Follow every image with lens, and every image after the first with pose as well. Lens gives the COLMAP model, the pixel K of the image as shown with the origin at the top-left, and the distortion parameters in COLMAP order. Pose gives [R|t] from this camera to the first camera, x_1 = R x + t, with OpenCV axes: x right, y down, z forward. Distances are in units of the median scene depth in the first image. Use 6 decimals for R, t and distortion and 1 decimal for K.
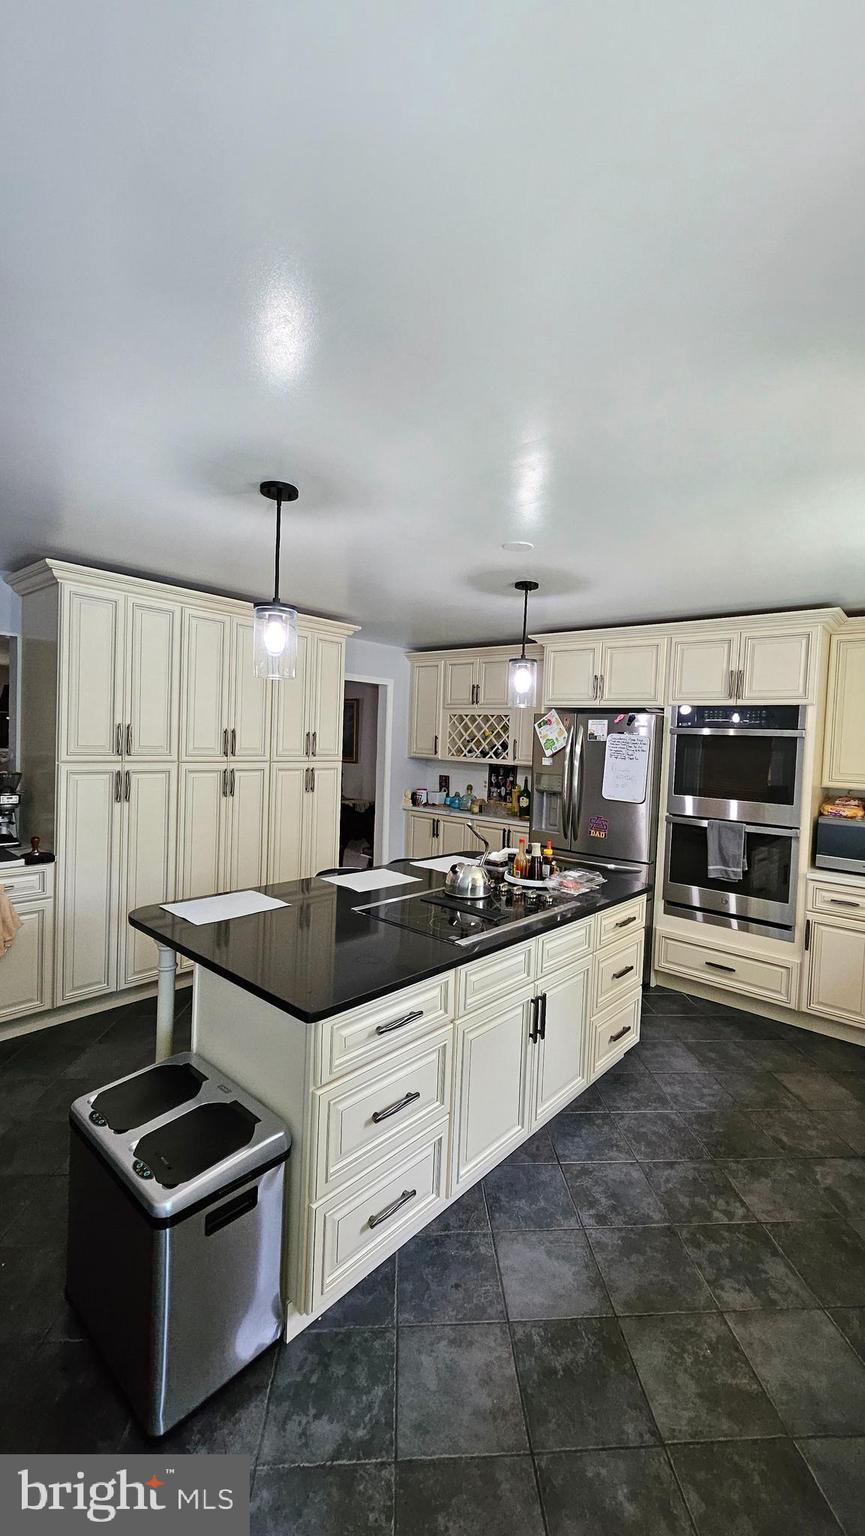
lens RADIAL K [[609.7, 0, 454.7], [0, 609.7, 760.8], [0, 0, 1]] dist [0.000986, 0.000257]
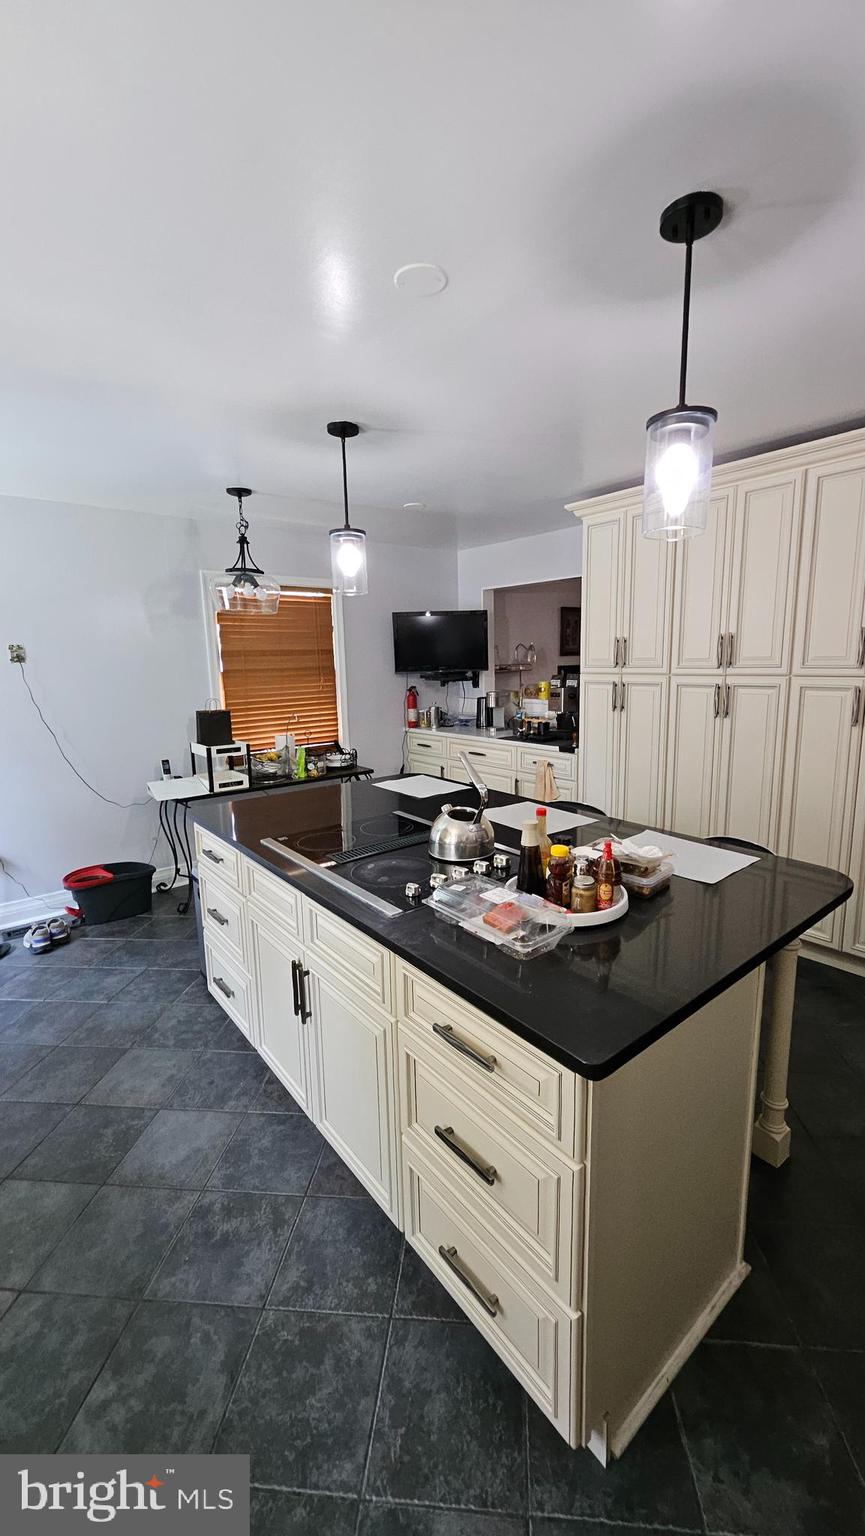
lens RADIAL K [[609.7, 0, 454.7], [0, 609.7, 760.8], [0, 0, 1]] dist [0.000986, 0.000257]
pose [[-0.175787, 0.129659, -0.975852, 0.866357], [-0.024034, 0.990428, 0.135925, 0.022624], [0.984135, 0.047348, -0.170988, 1.383285]]
